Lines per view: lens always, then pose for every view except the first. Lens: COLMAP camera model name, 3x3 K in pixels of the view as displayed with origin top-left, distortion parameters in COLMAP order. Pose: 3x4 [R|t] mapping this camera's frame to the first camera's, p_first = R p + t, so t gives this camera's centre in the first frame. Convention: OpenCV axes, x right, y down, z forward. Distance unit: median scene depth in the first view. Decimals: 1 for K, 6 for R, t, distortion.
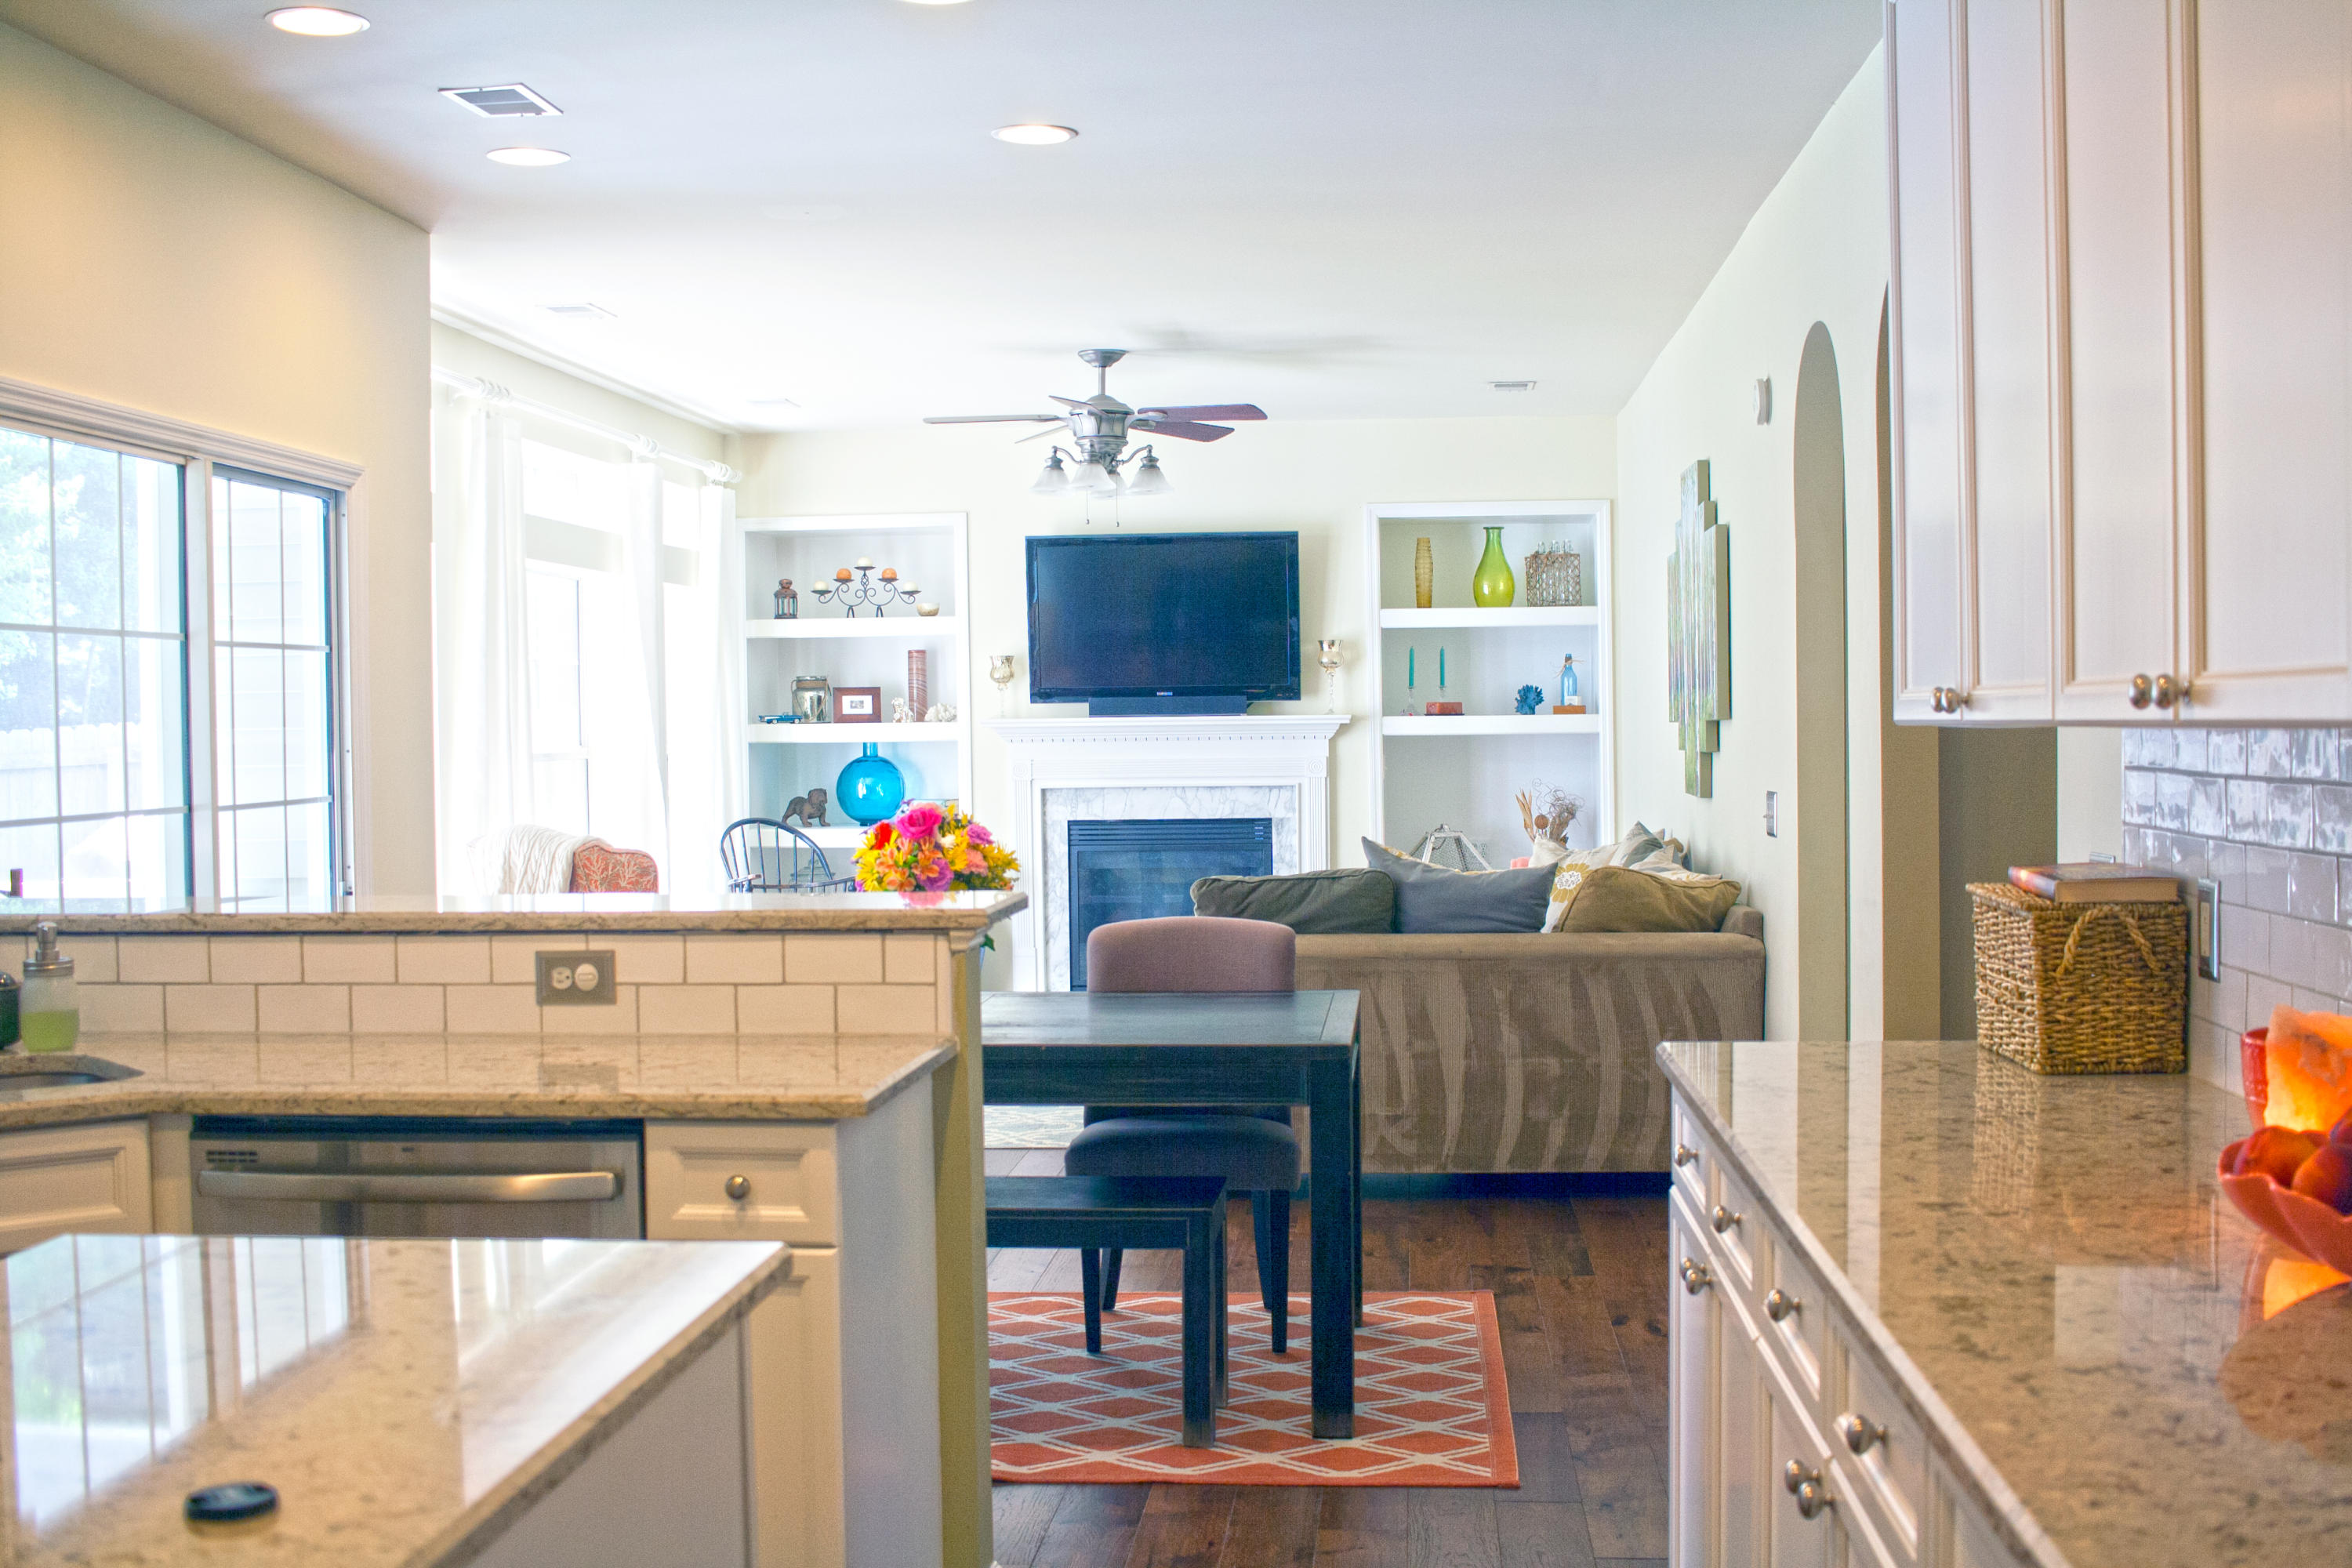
lens RADIAL K [[2630.2, 0, 1182.4], [0, 2630.2, 786.3], [0, 0, 1]] dist [-0.097167, 0.000000]
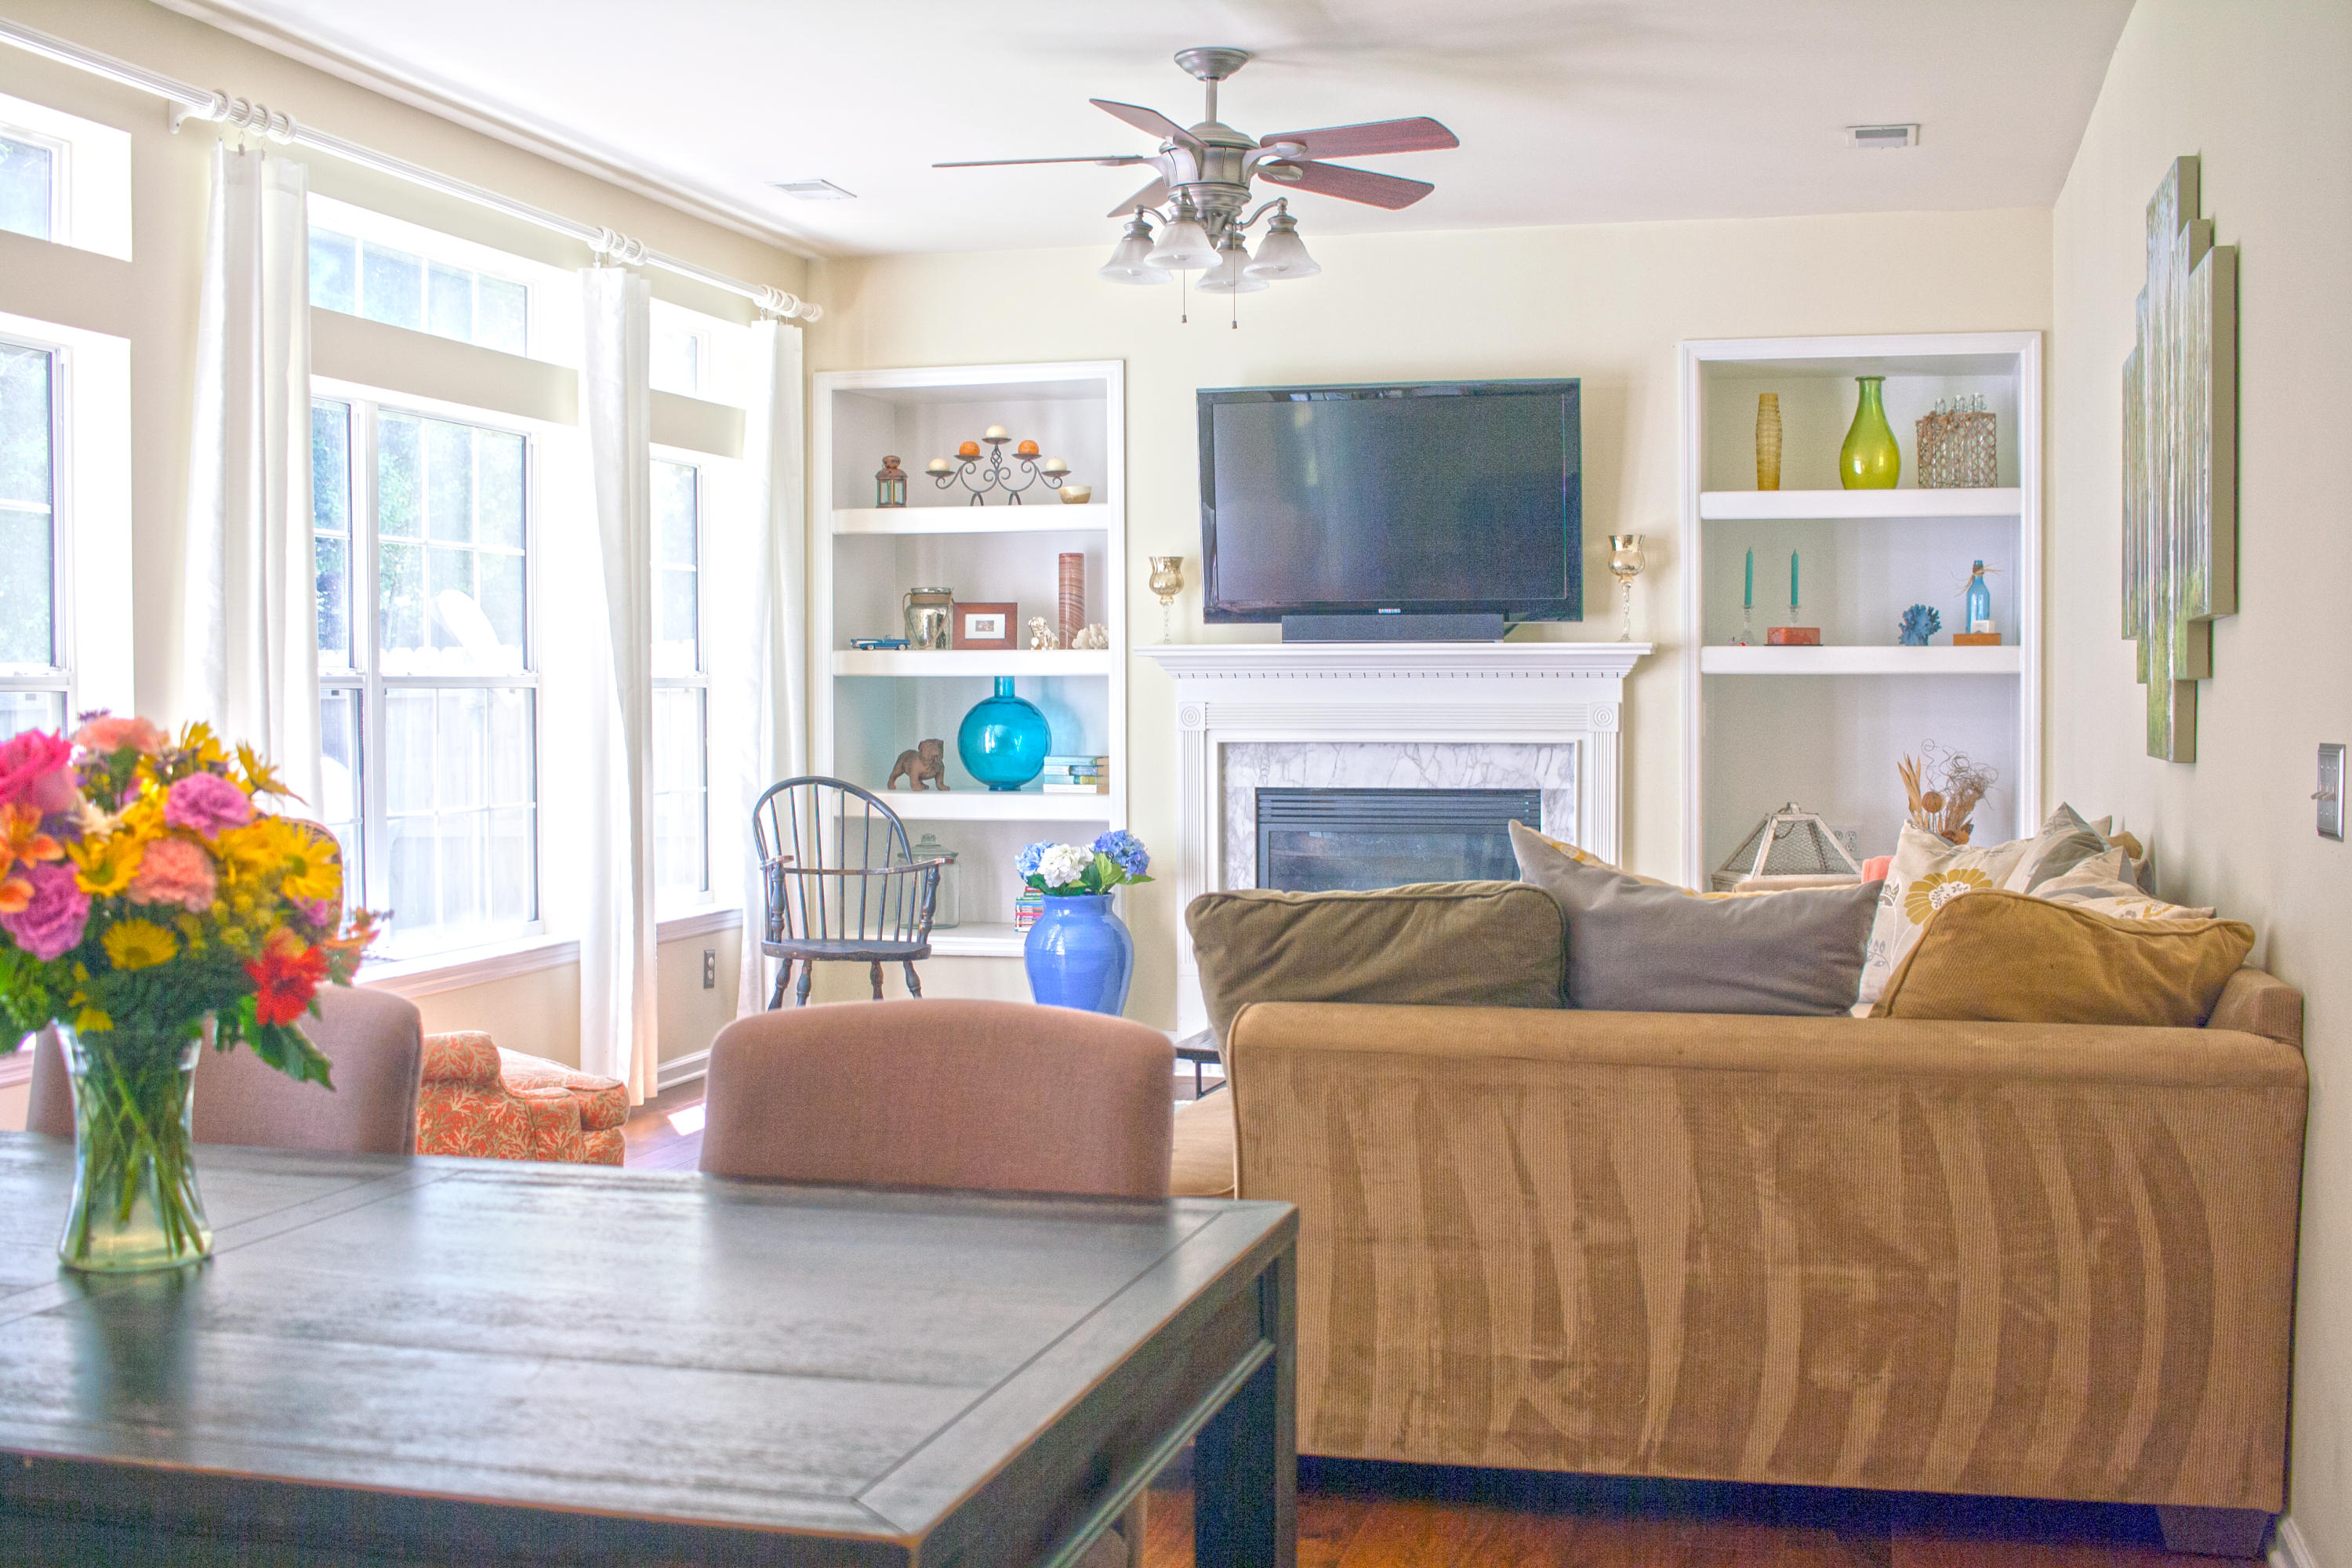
lens RADIAL K [[2630.2, 0, 1167.3], [0, 2630.2, 785.6], [0, 0, 1]] dist [-0.097167, 0.000000]
pose [[0.984902, 0.017861, -0.172191, 0.064999], [-0.015992, 0.999797, 0.012234, 0.004691], [0.172375, -0.009295, 0.984988, 0.333968]]
